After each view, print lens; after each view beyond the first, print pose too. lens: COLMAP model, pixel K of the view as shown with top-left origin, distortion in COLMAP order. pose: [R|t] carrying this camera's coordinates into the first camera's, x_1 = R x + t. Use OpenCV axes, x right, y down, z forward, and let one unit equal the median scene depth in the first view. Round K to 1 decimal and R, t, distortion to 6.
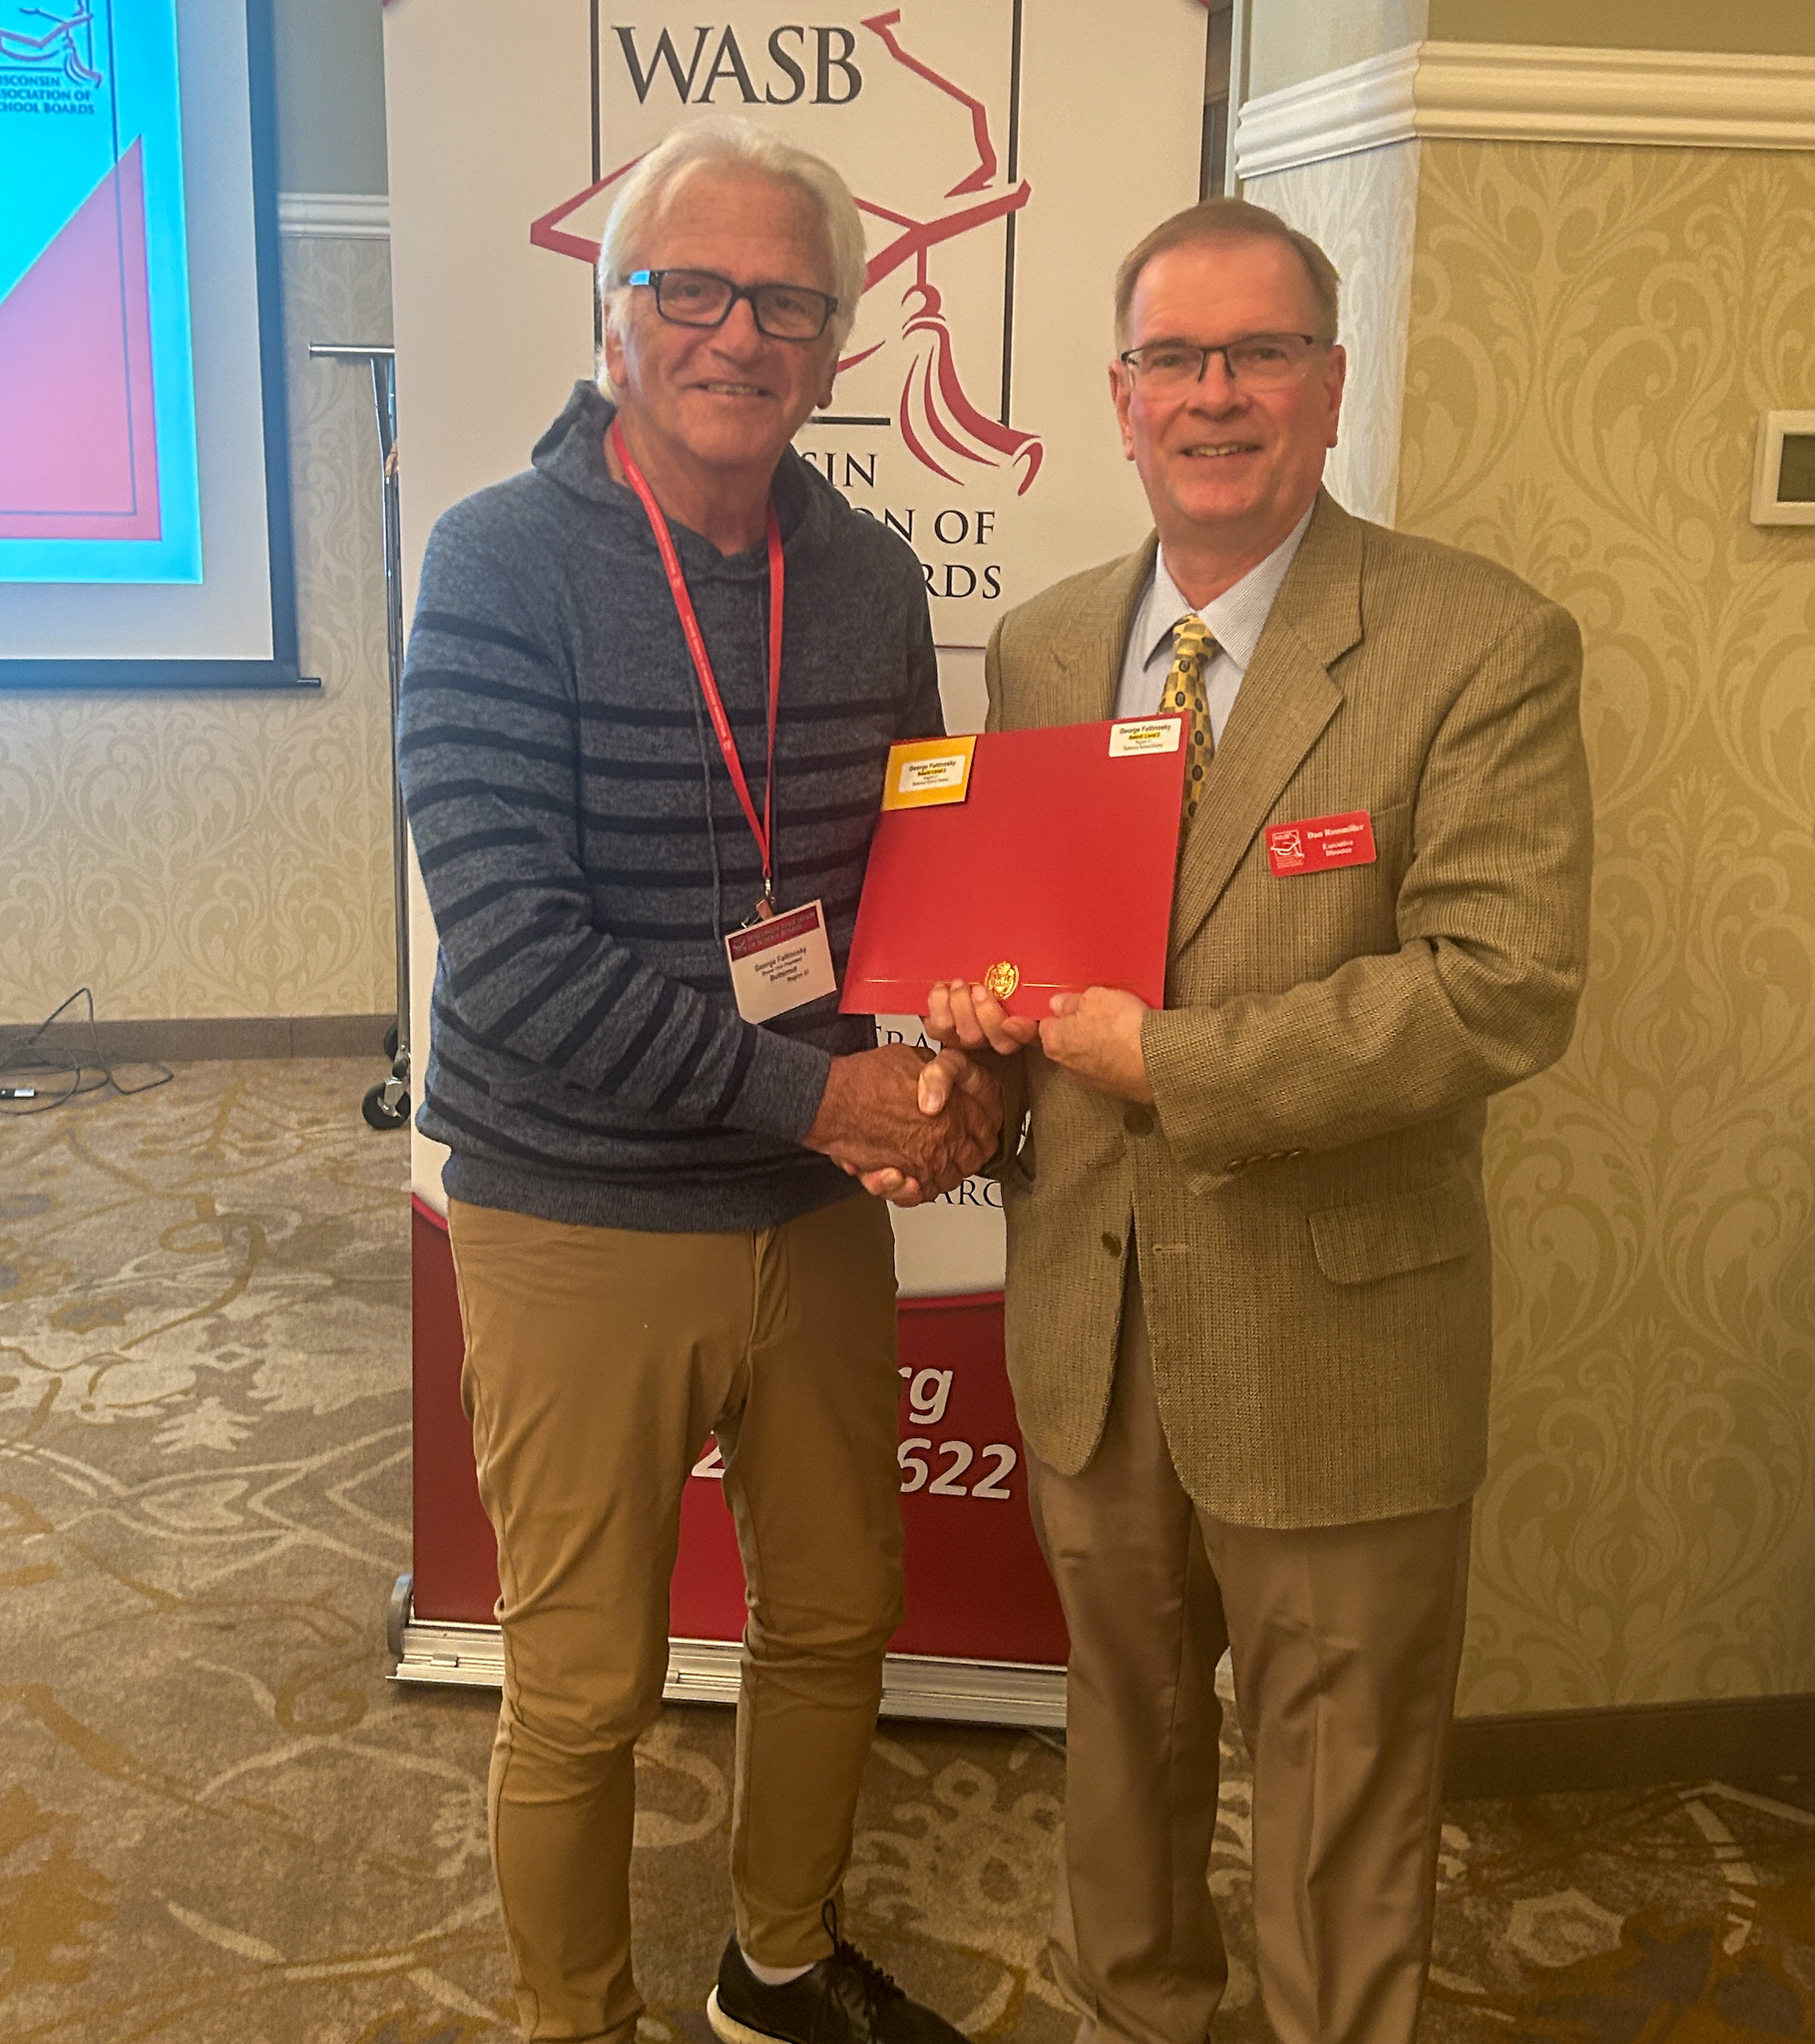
lens RADIAL K [[2215.5, 0, 889.8], [0, 2215.5, 843.7], [0, 0, 1]] dist [0.003551, 0.000000]
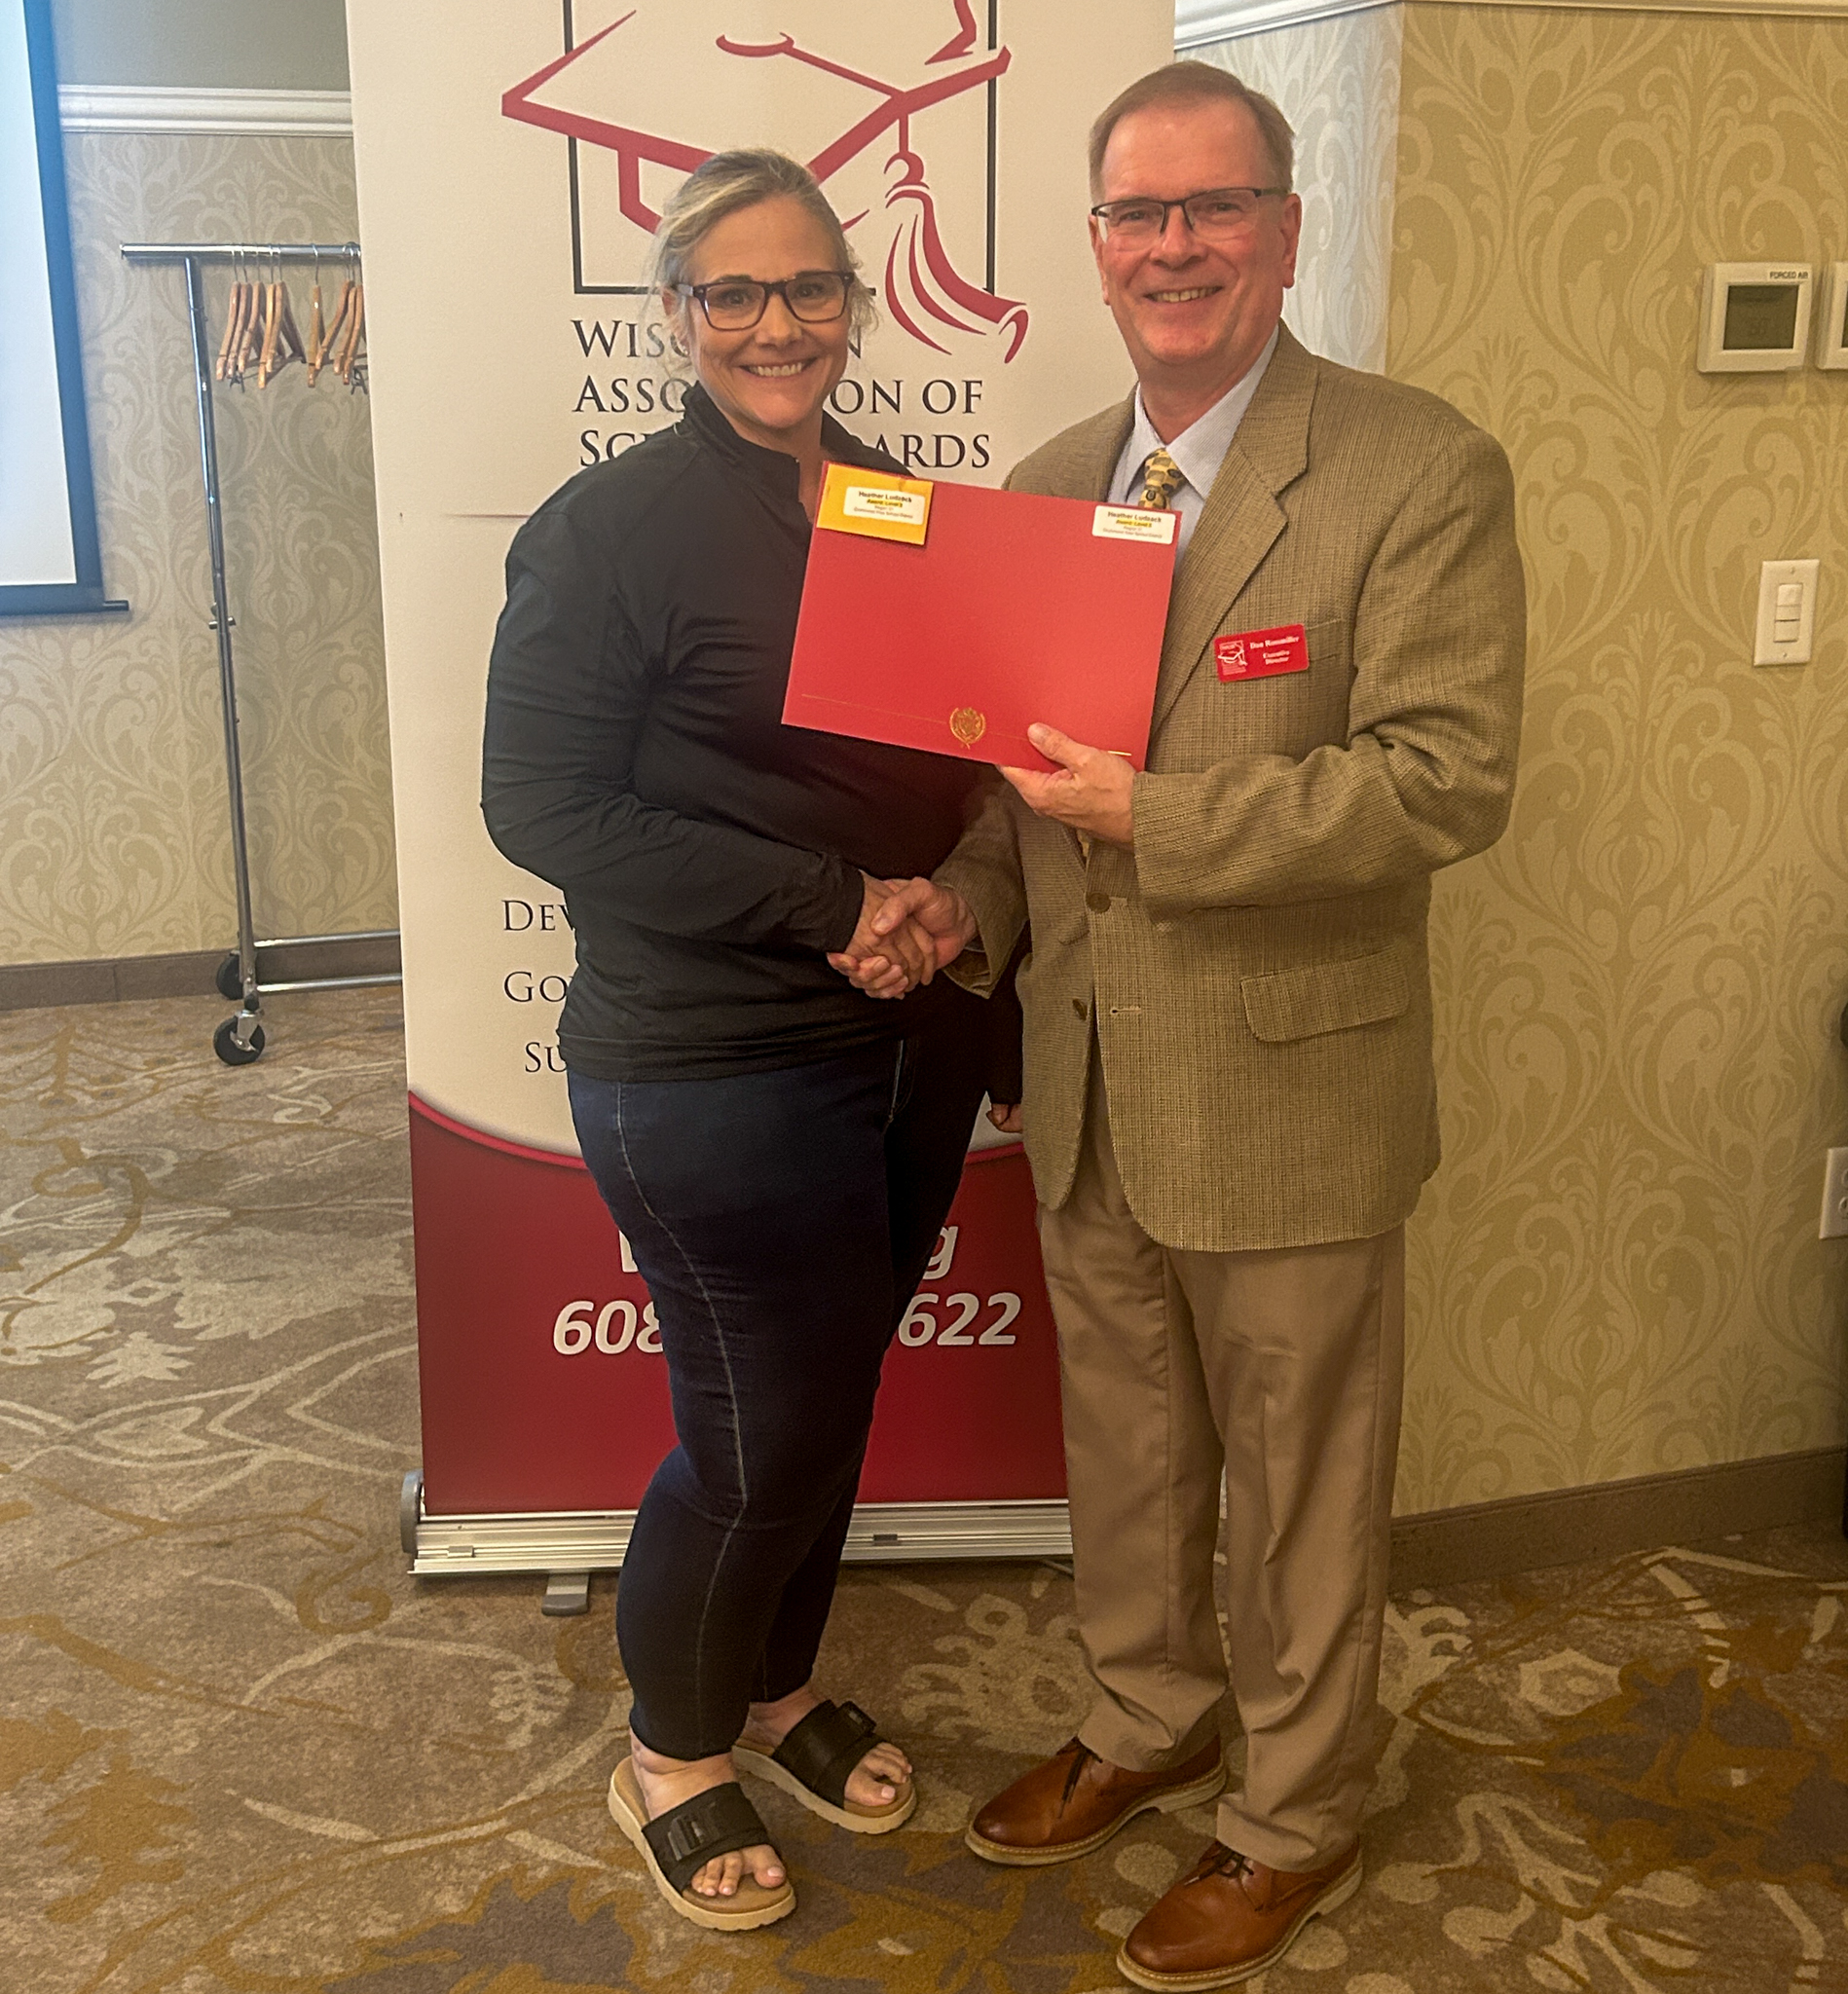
lens RADIAL K [[2253.9, 0, 915.0], [0, 2253.9, 878.3], [0, 0, 1]] dist [0.008719, 0.000000]
pose [[0.989028, -0.052884, 0.137940, -0.131531], [0.046416, 0.997685, 0.049694, 0.024451], [-0.140248, -0.042746, 0.989193, -0.028174]]
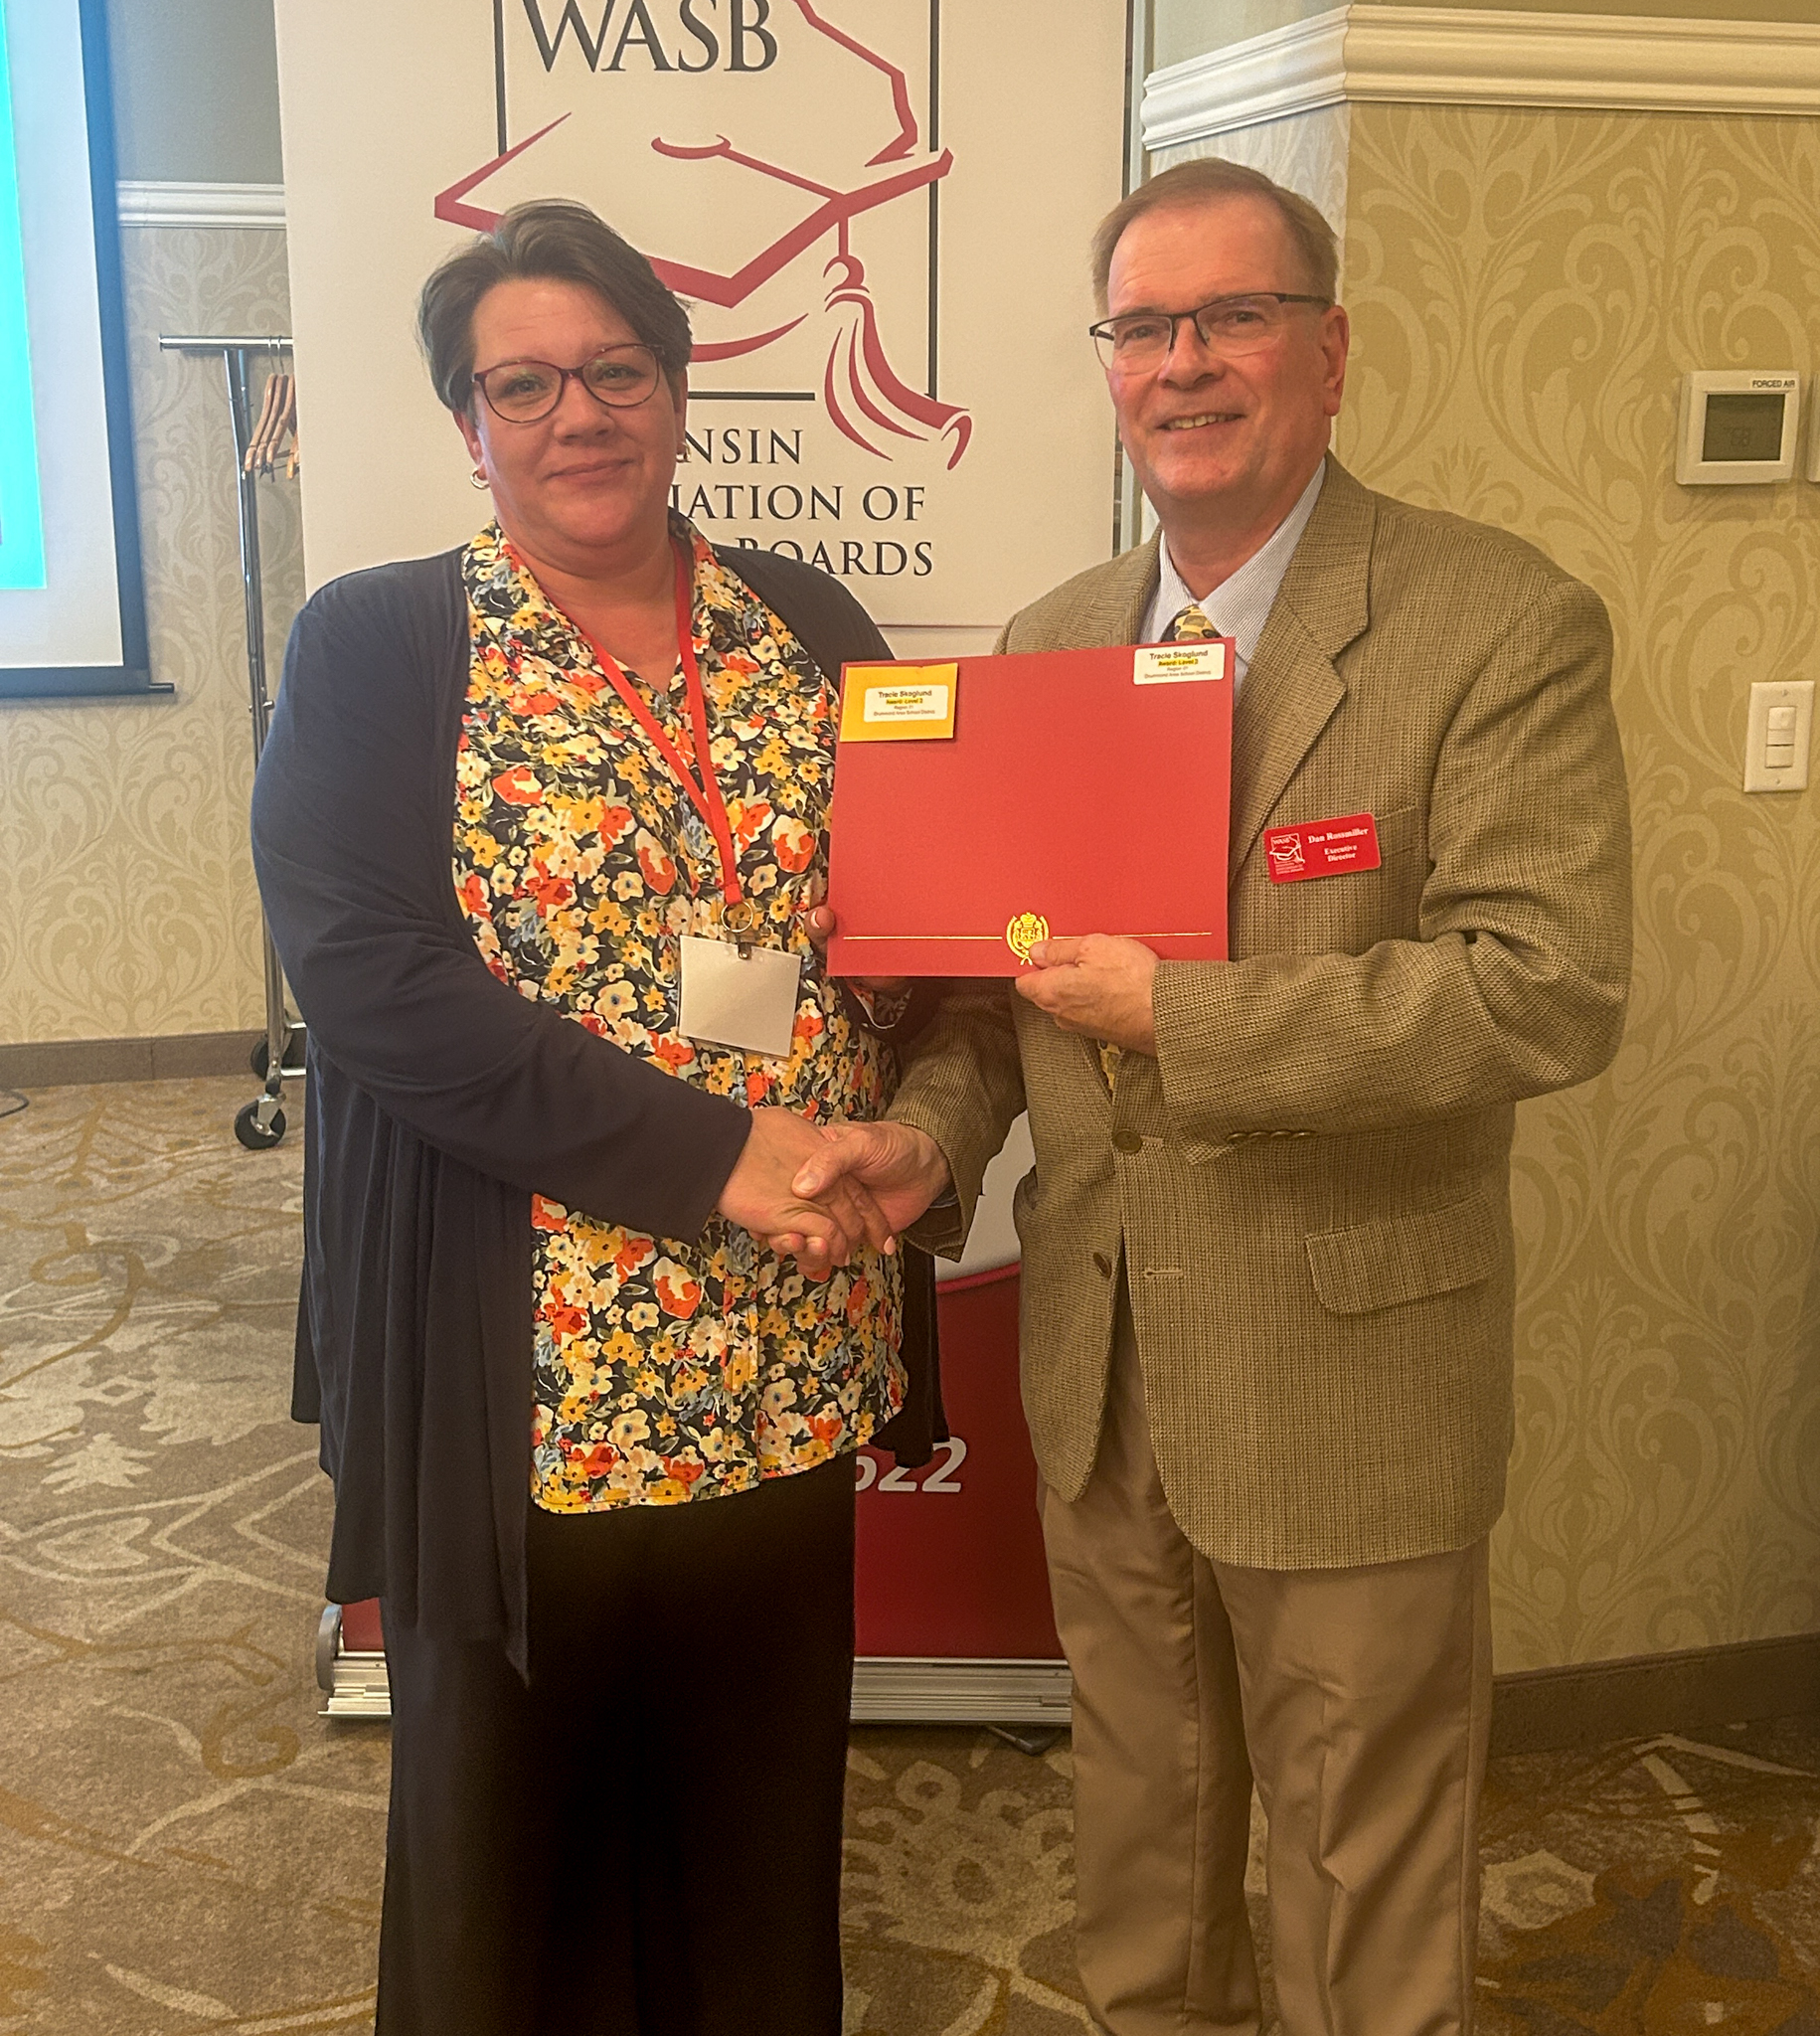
lens RADIAL K [[2230.9, 0, 905.2], [0, 2230.9, 832.9], [0, 0, 1]] dist [0.005303, 0.000000]
pose [[0.996267, -0.029873, 0.080996, -0.043393], [0.030258, 0.999536, -0.003524, 0.006710], [-0.080853, 0.005962, 0.996708, 0.014712]]
